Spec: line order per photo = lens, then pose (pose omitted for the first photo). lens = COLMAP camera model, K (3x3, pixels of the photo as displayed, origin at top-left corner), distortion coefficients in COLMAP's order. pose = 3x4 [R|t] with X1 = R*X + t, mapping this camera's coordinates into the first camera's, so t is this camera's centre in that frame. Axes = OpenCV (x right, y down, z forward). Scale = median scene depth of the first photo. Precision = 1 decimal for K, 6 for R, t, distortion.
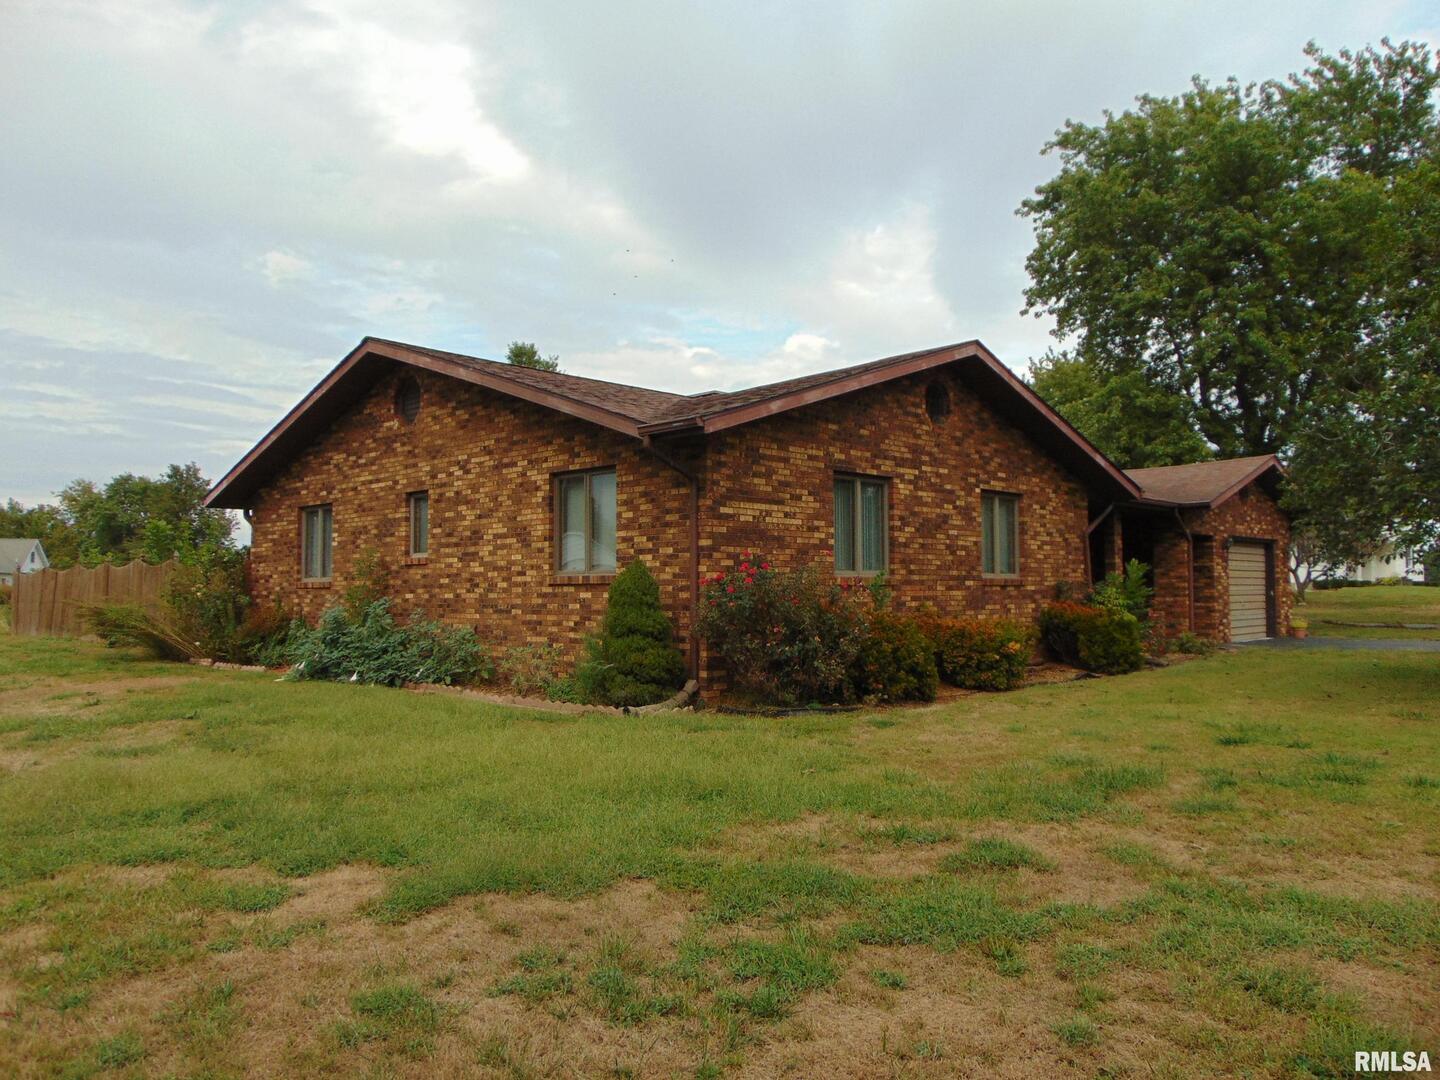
lens RADIAL K [[1035.8, 0, 719.1], [0, 1035.8, 528.5], [0, 0, 1]] dist [0.007160, 0.001763]
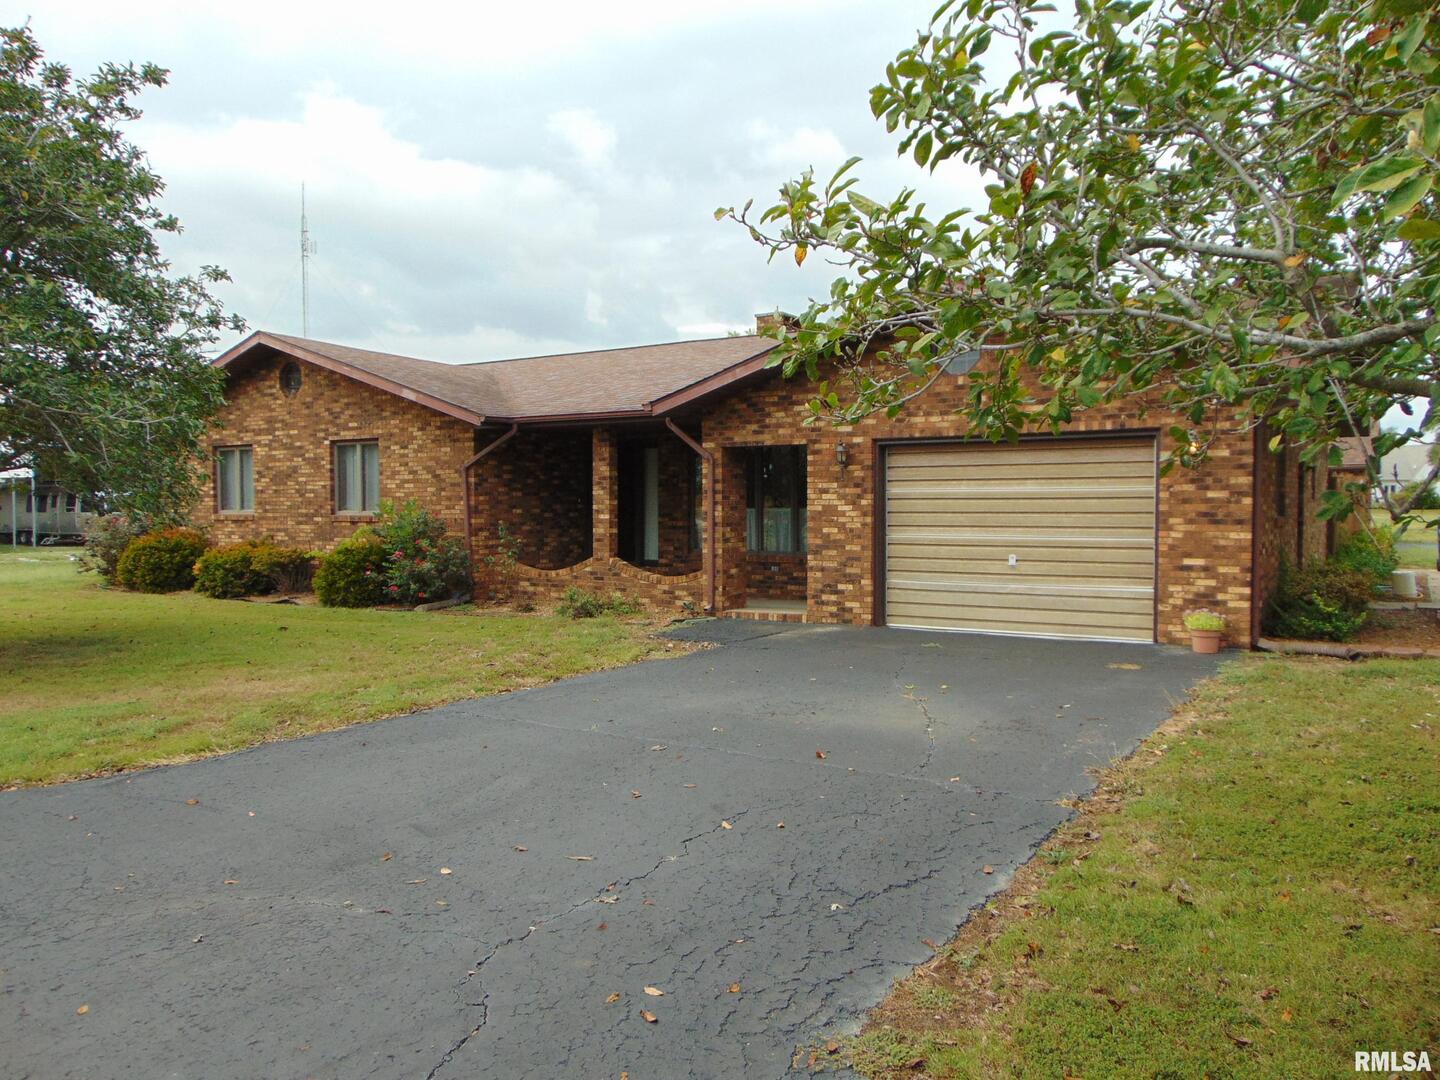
lens RADIAL K [[1035.8, 0, 719.7], [0, 1035.8, 549.6], [0, 0, 1]] dist [0.007160, 0.001763]
pose [[0.213955, 0.025564, -0.976509, 1.583003], [0.042080, 0.998488, 0.035359, 0.066599], [0.975937, -0.048657, 0.212556, 1.228886]]
